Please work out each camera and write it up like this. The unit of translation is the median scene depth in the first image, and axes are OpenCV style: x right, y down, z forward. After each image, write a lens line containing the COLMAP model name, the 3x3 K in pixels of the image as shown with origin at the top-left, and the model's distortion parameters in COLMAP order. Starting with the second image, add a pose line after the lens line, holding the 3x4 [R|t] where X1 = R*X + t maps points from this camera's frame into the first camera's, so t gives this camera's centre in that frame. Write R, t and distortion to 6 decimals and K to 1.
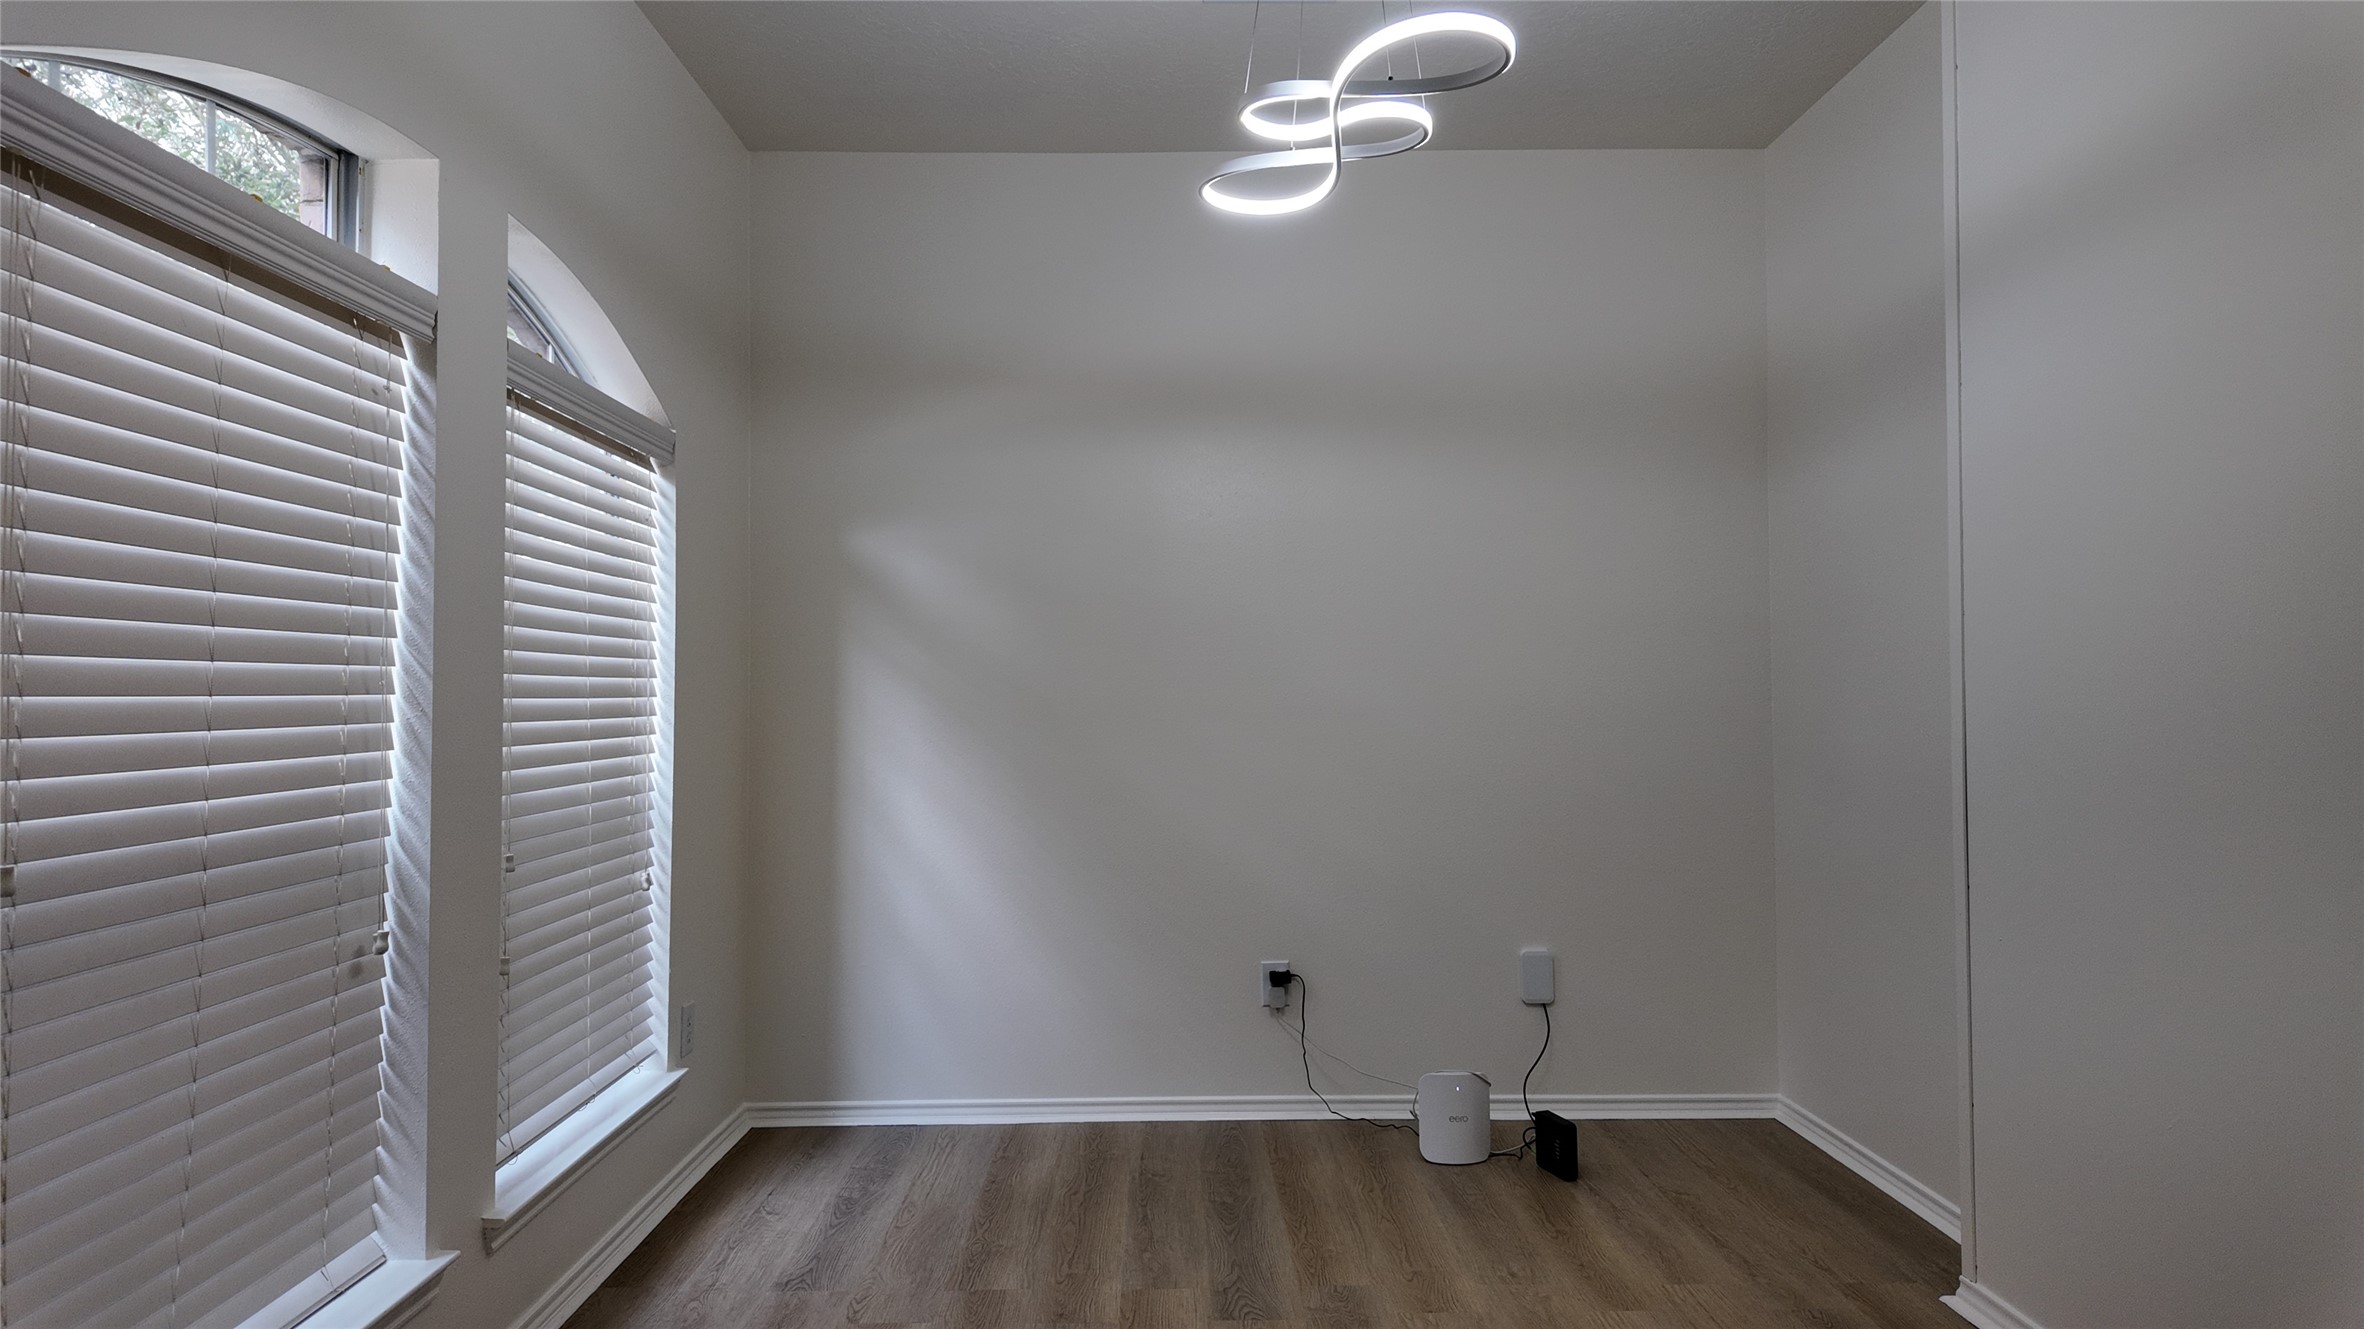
lens RADIAL K [[1425.6, 0, 1189.3], [0, 1425.6, 663.8], [0, 0, 1]] dist [0.059721, -0.050486]
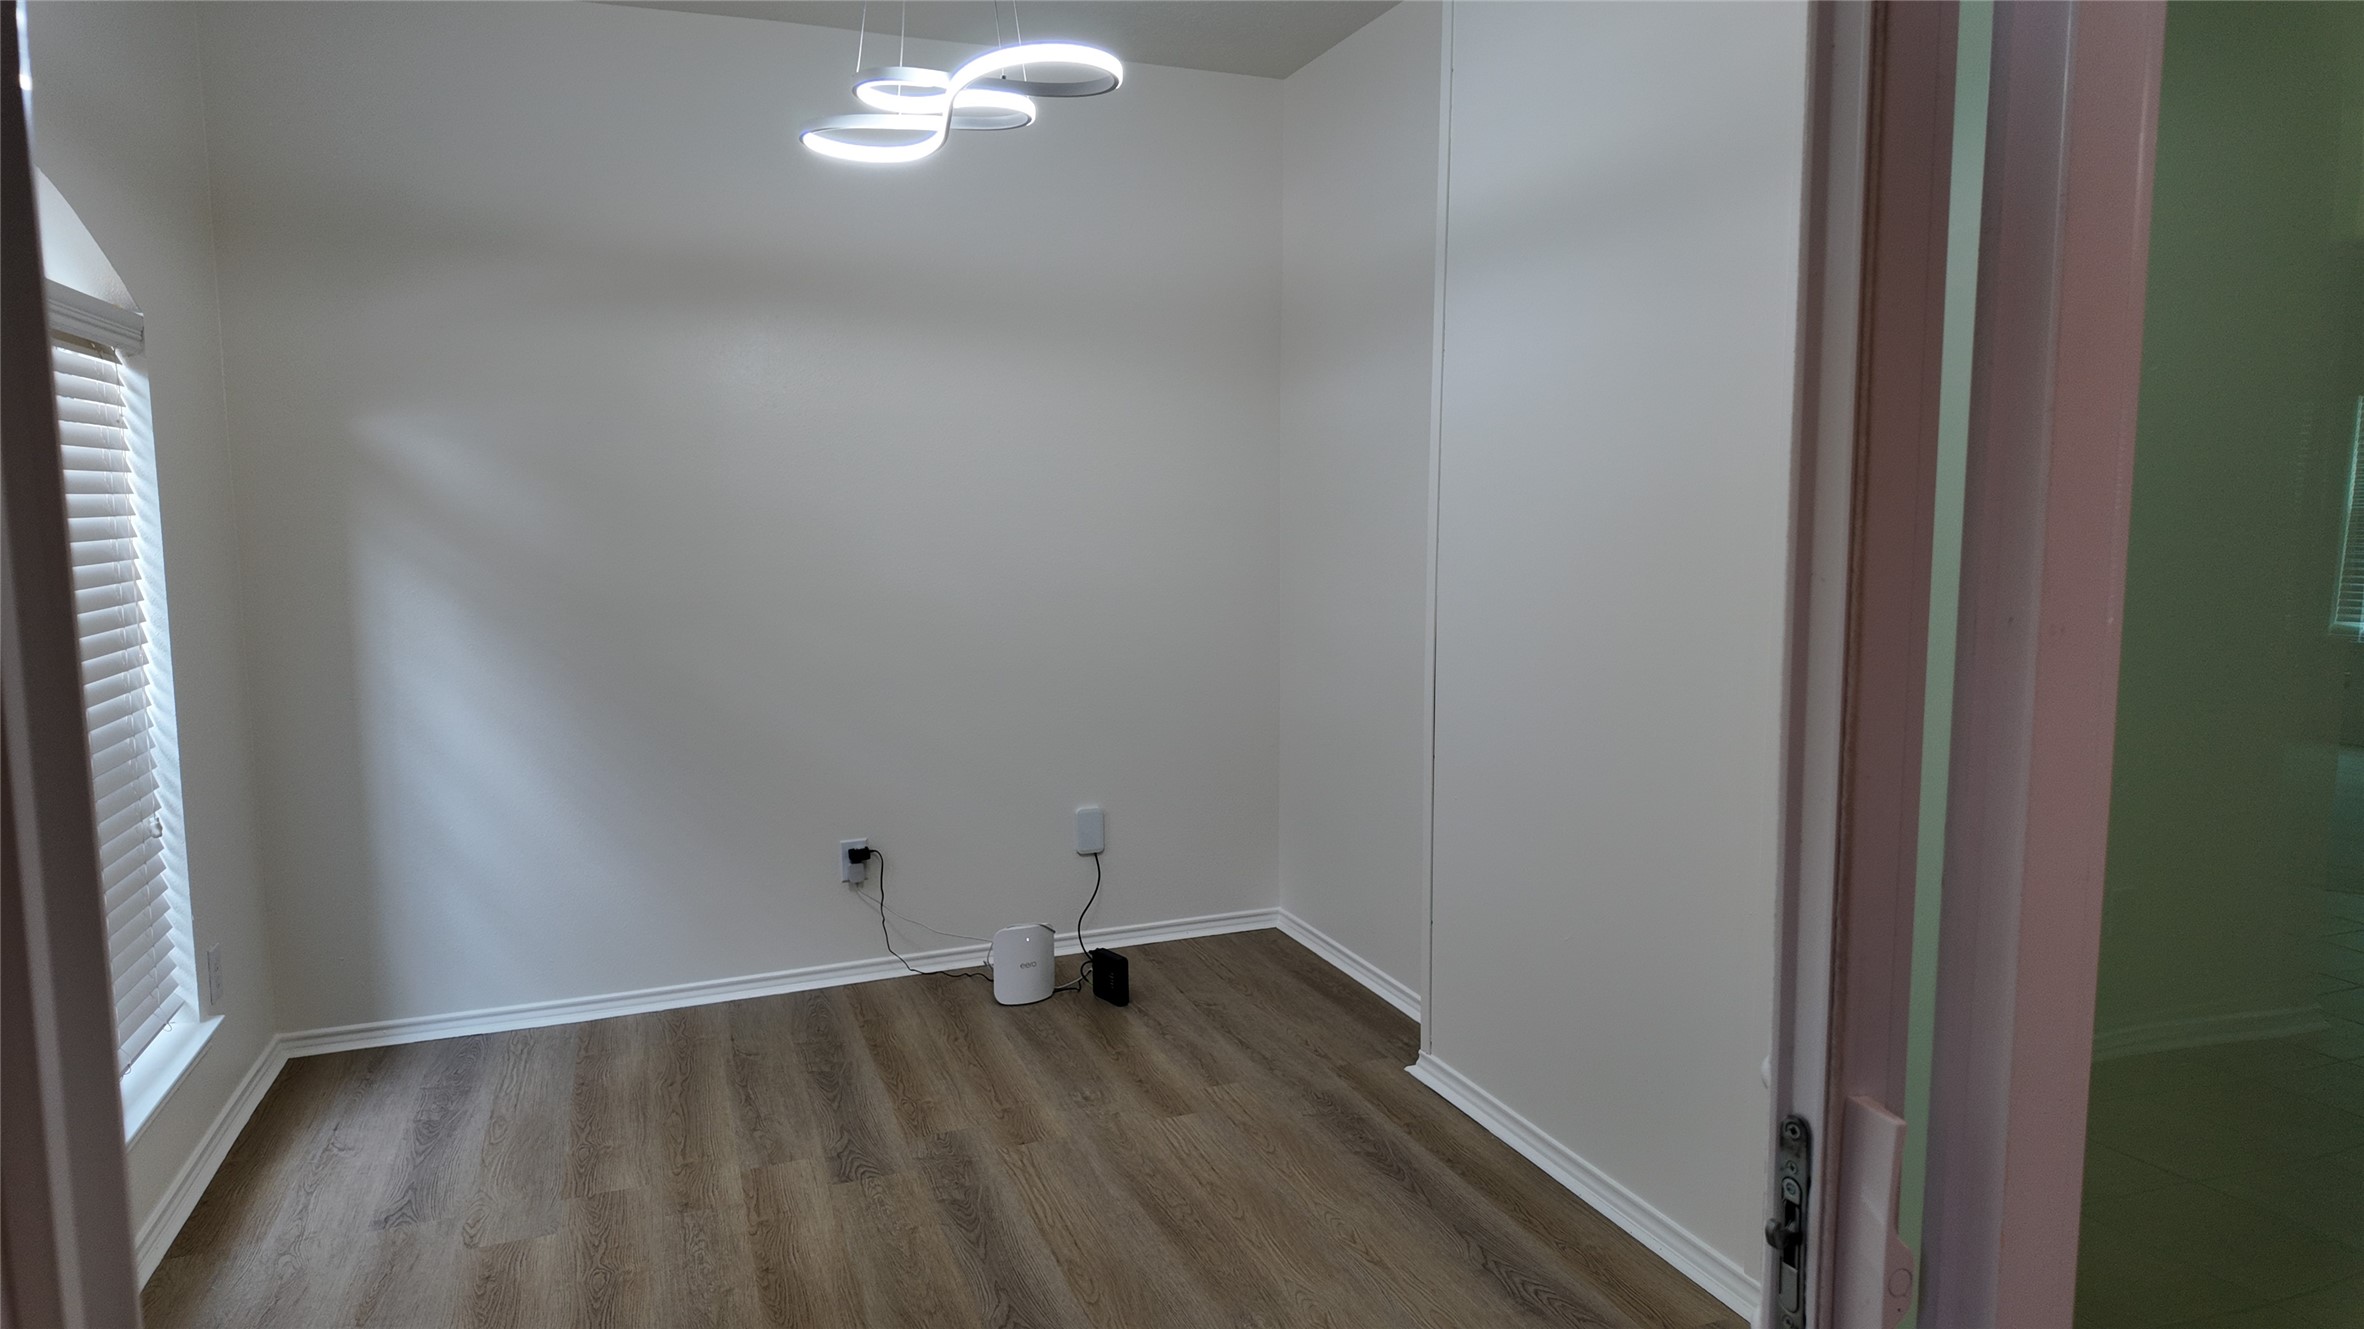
lens RADIAL K [[1425.6, 0, 1201.7], [0, 1425.6, 657.7], [0, 0, 1]] dist [0.059721, -0.050486]
pose [[0.935903, -0.037750, 0.350229, -0.075240], [-0.011341, 0.990497, 0.137069, -0.085548], [-0.352075, -0.132256, 0.926581, -0.064486]]
